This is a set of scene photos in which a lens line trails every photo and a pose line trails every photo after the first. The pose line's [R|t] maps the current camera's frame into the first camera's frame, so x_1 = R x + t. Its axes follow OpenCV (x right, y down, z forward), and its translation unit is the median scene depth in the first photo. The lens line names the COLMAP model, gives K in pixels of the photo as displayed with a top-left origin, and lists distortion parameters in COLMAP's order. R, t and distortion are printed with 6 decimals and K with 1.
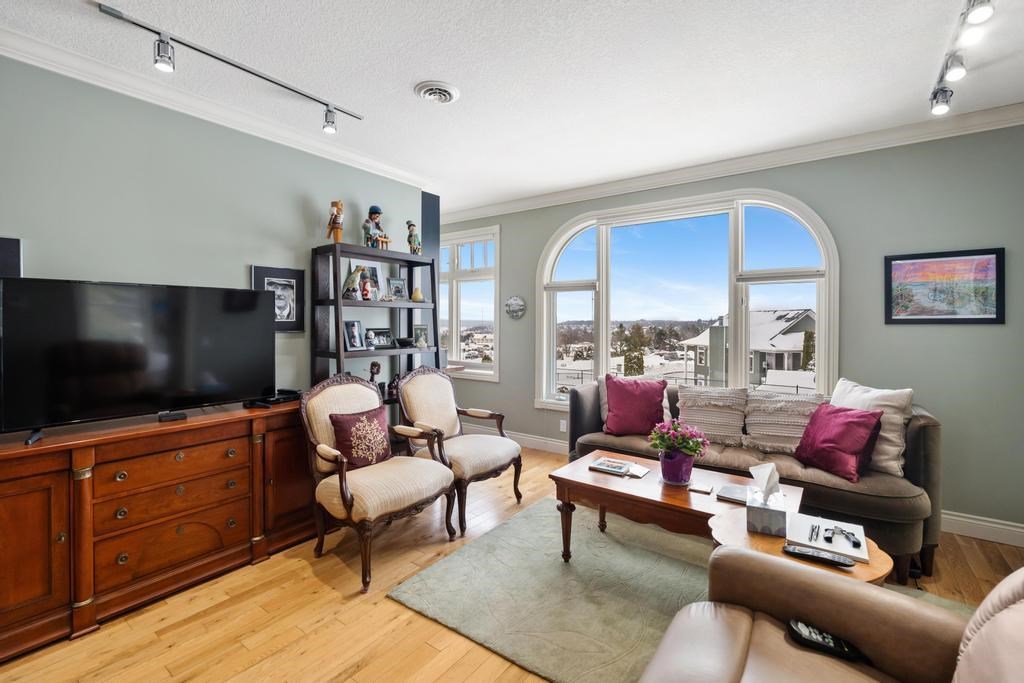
lens RADIAL K [[456.3, 0, 505.8], [0, 456.3, 323.4], [0, 0, 1]] dist [-0.008049, 0.002083]
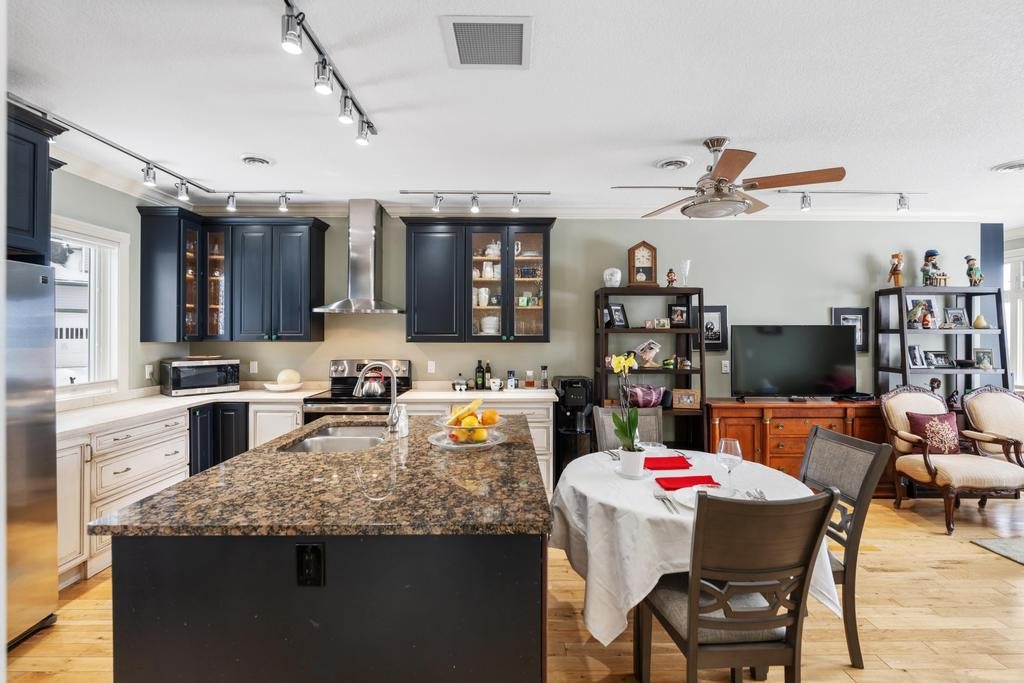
lens RADIAL K [[456.3, 0, 509.7], [0, 456.3, 336.1], [0, 0, 1]] dist [-0.008049, 0.002083]
pose [[0.604423, -0.000344, -0.796663, -0.003685], [-0.003000, 0.999992, -0.002707, -0.022559], [0.796658, 0.004026, 0.604417, -0.645794]]
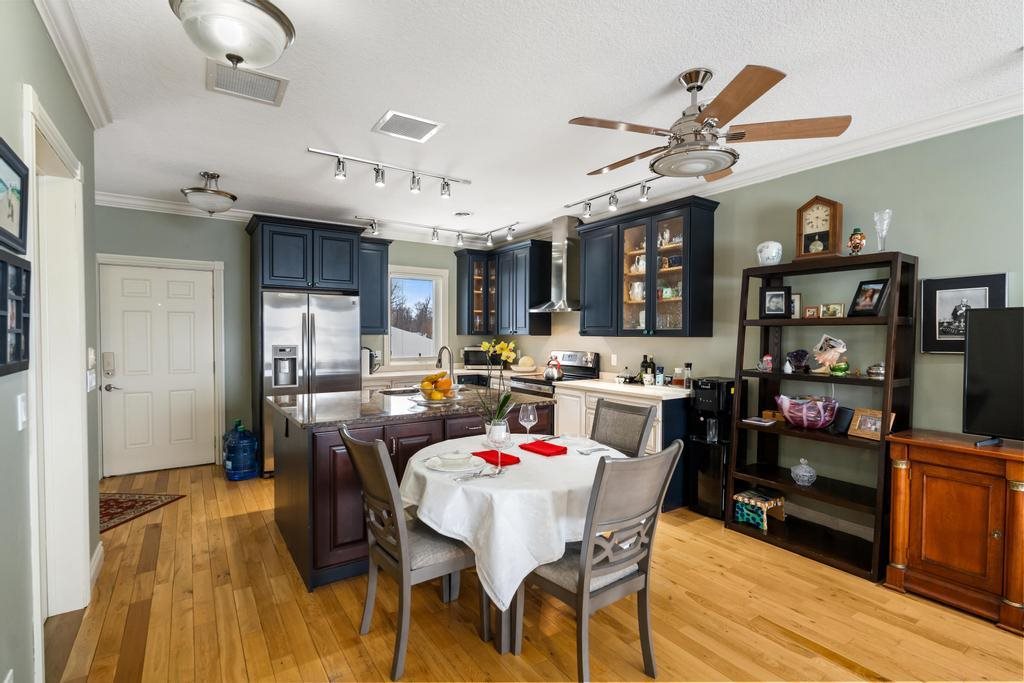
lens RADIAL K [[481.7, 0, 512.9], [0, 481.7, 346.6], [0, 0, 1]] dist [-0.004034, -0.001953]
pose [[-0.327284, 0.017168, -0.944770, 0.302374], [-0.011810, 0.999683, 0.022257, -0.007575], [0.944852, 0.018442, -0.326977, 0.128462]]
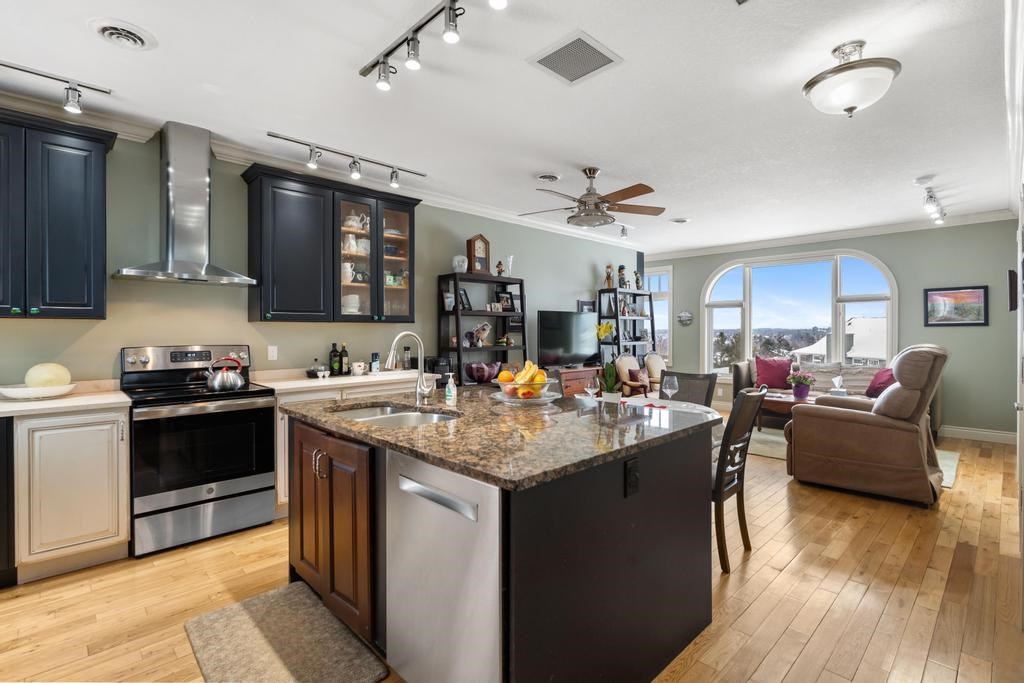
lens RADIAL K [[481.7, 0, 509.7], [0, 481.7, 333.9], [0, 0, 1]] dist [-0.004034, -0.001953]
pose [[0.986466, -0.004351, -0.163906, -0.433147], [0.004645, 0.999988, 0.001414, 0.017730], [0.163898, -0.002156, 0.986475, -1.042701]]
